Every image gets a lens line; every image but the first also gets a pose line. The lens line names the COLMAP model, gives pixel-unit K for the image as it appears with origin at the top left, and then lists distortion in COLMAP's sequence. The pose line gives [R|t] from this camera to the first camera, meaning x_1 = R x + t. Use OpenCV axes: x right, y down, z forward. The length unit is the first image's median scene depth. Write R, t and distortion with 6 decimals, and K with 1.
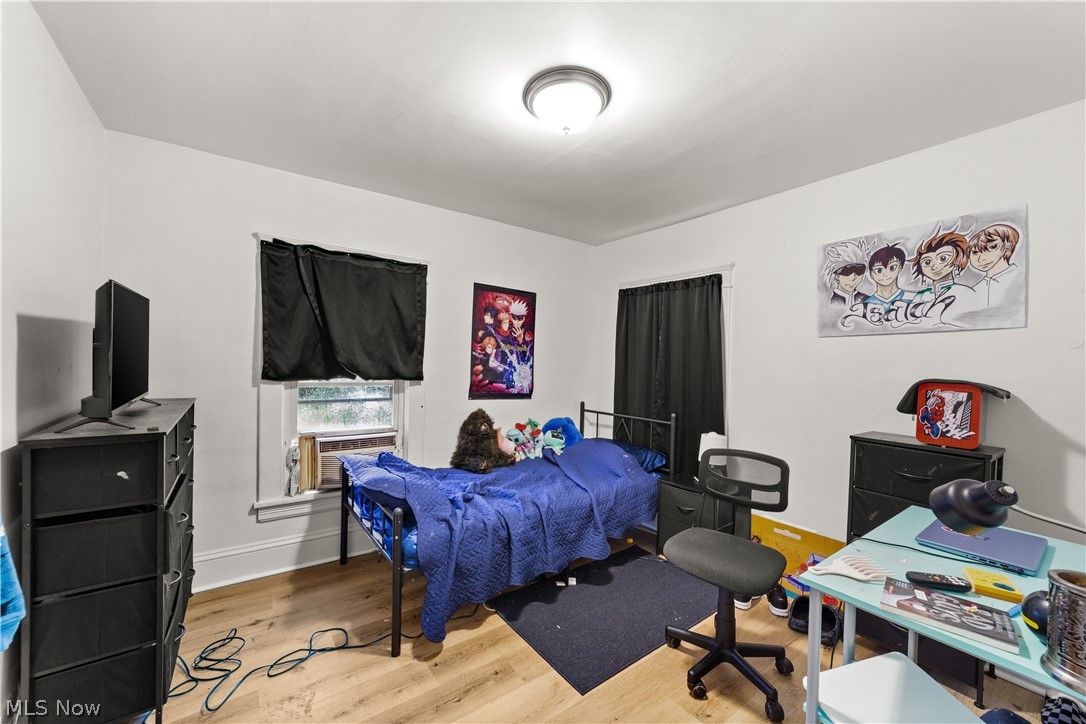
lens RADIAL K [[429.4, 0, 544.8], [0, 429.4, 364.3], [0, 0, 1]] dist [-0.001524, 0.001381]
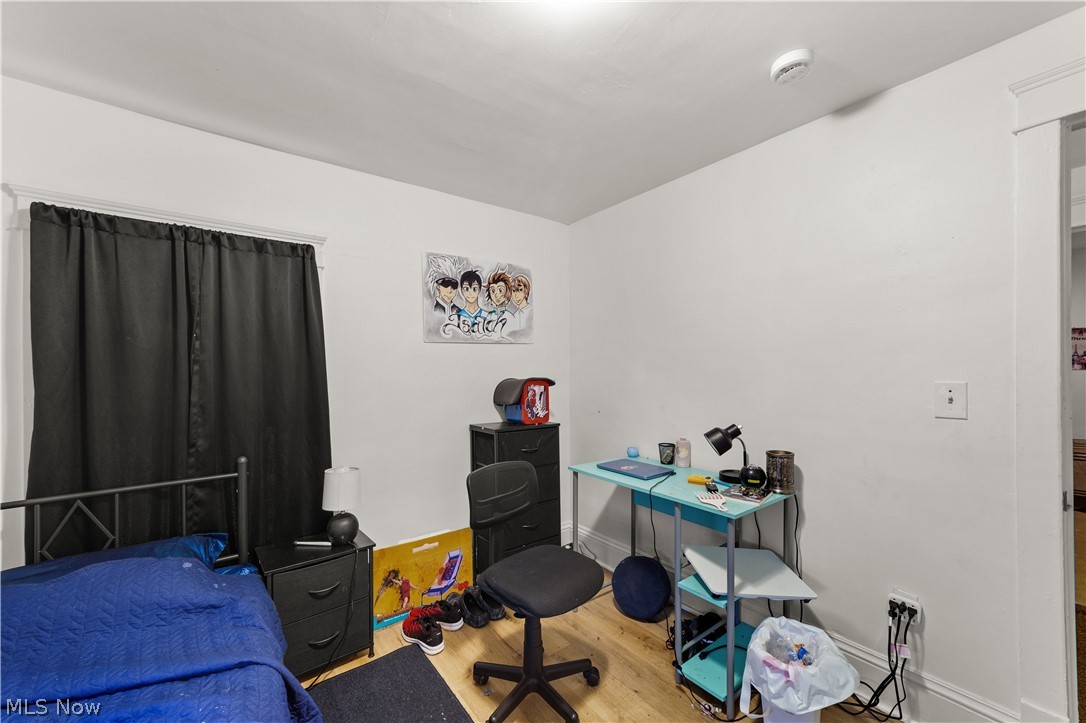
lens RADIAL K [[429.4, 0, 545.6], [0, 429.4, 362.6], [0, 0, 1]] dist [-0.001524, 0.001381]
pose [[-0.029379, -0.017330, 0.999418, -0.441980], [0.006946, 0.999822, 0.017541, -0.035287], [-0.999544, 0.007457, -0.029254, 0.854888]]
